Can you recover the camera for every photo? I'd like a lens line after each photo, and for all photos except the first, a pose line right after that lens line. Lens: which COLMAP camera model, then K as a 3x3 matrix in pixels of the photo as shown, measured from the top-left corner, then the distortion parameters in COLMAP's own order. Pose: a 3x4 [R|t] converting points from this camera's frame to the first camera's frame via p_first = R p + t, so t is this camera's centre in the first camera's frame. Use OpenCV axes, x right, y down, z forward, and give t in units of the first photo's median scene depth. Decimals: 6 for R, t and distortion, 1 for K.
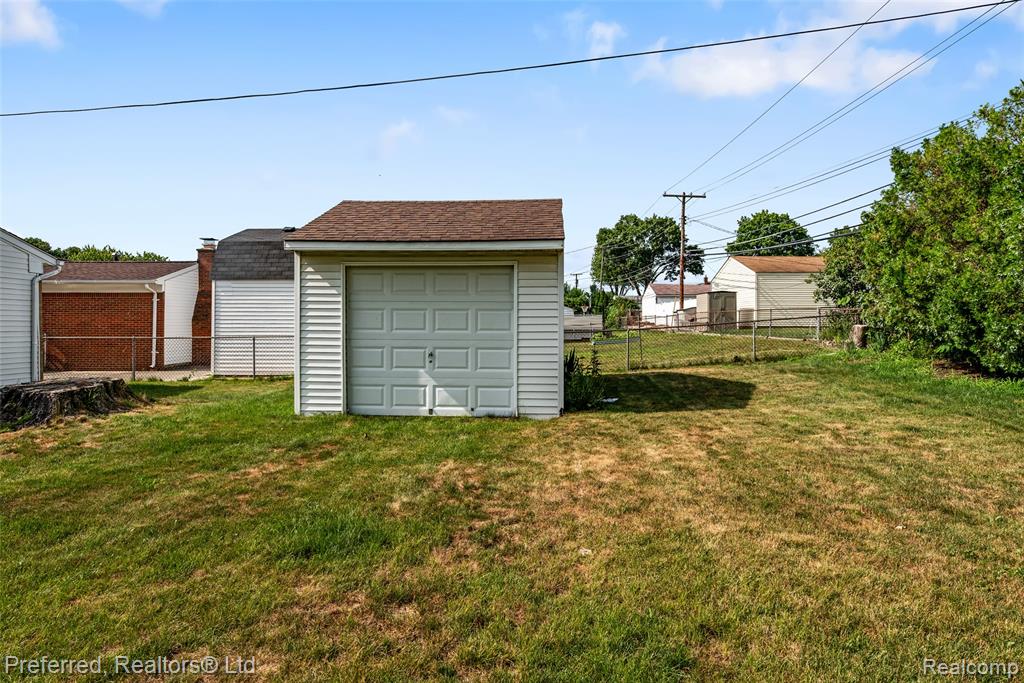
lens RADIAL K [[552.3, 0, 513.3], [0, 552.3, 321.5], [0, 0, 1]] dist [0.000428, 0.000208]
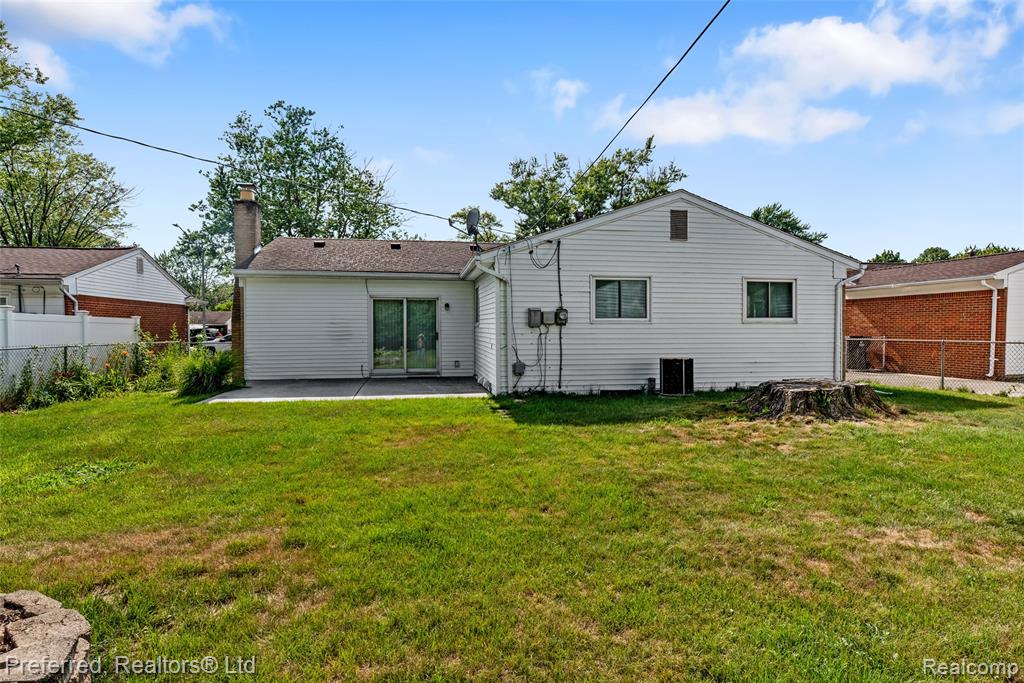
lens RADIAL K [[548.6, 0, 521.2], [0, 548.6, 342.8], [0, 0, 1]] dist [-0.001491, 0.000286]
pose [[0.216294, 0.021179, -0.976098, 0.031161], [0.009741, 0.999668, 0.023849, 0.004342], [0.976280, -0.014667, 0.216016, 0.143421]]
